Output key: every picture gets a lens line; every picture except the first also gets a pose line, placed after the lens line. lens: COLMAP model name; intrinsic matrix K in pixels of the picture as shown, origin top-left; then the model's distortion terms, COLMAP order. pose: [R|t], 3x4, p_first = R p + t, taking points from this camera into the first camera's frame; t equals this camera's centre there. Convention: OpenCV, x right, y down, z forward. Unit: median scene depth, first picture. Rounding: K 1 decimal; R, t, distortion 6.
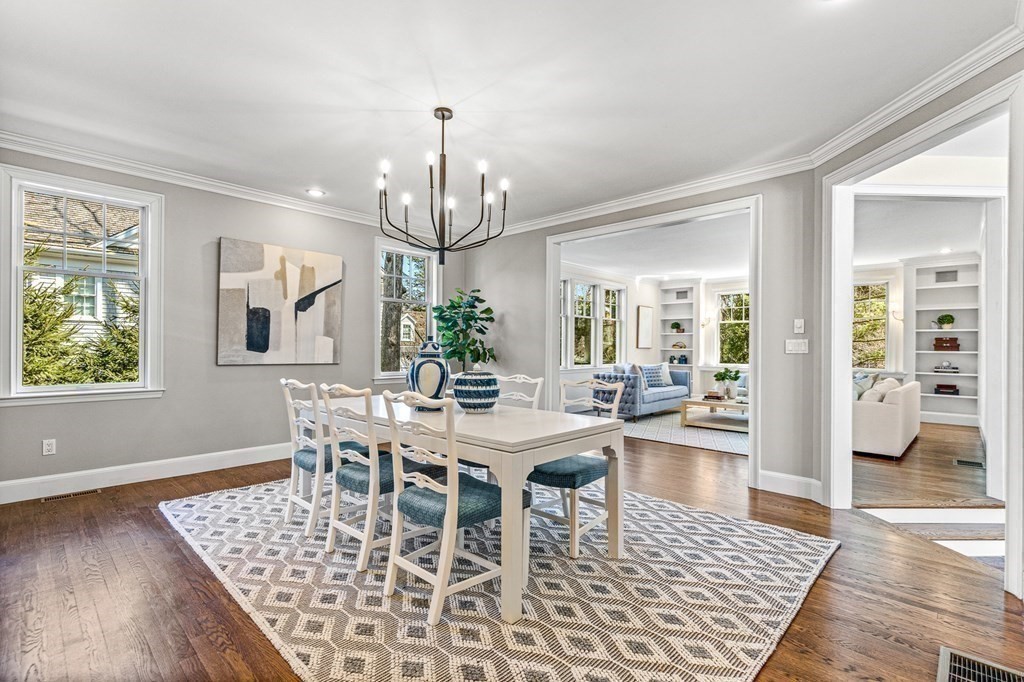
lens RADIAL K [[467.0, 0, 514.9], [0, 467.0, 344.4], [0, 0, 1]] dist [0.000084, 0.002024]
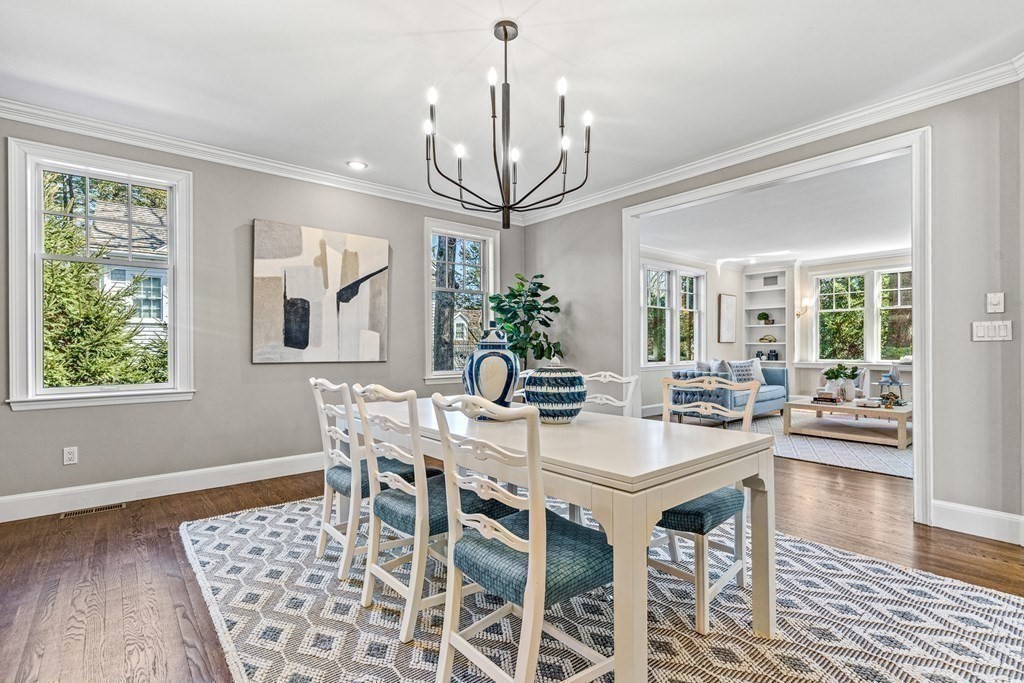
lens RADIAL K [[467.0, 0, 512.1], [0, 467.0, 343.3], [0, 0, 1]] dist [0.000084, 0.002024]
pose [[0.993326, -0.012010, -0.114714, -0.050018], [0.011722, 0.999926, -0.003177, 0.016878], [0.114744, 0.001811, 0.993393, 0.195873]]
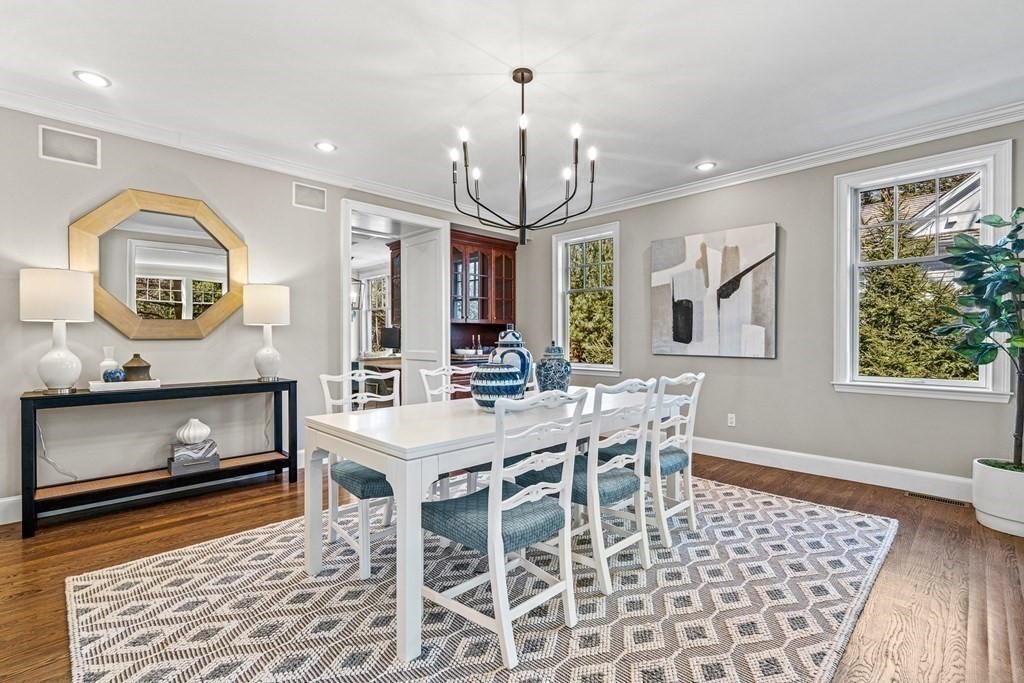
lens RADIAL K [[467.0, 0, 513.6], [0, 467.0, 337.4], [0, 0, 1]] dist [0.000084, 0.002024]
pose [[-0.018498, -0.010059, -0.999778, 0.566370], [0.006029, 0.999930, -0.010172, 0.014557], [0.999811, -0.006216, -0.018436, 0.758661]]
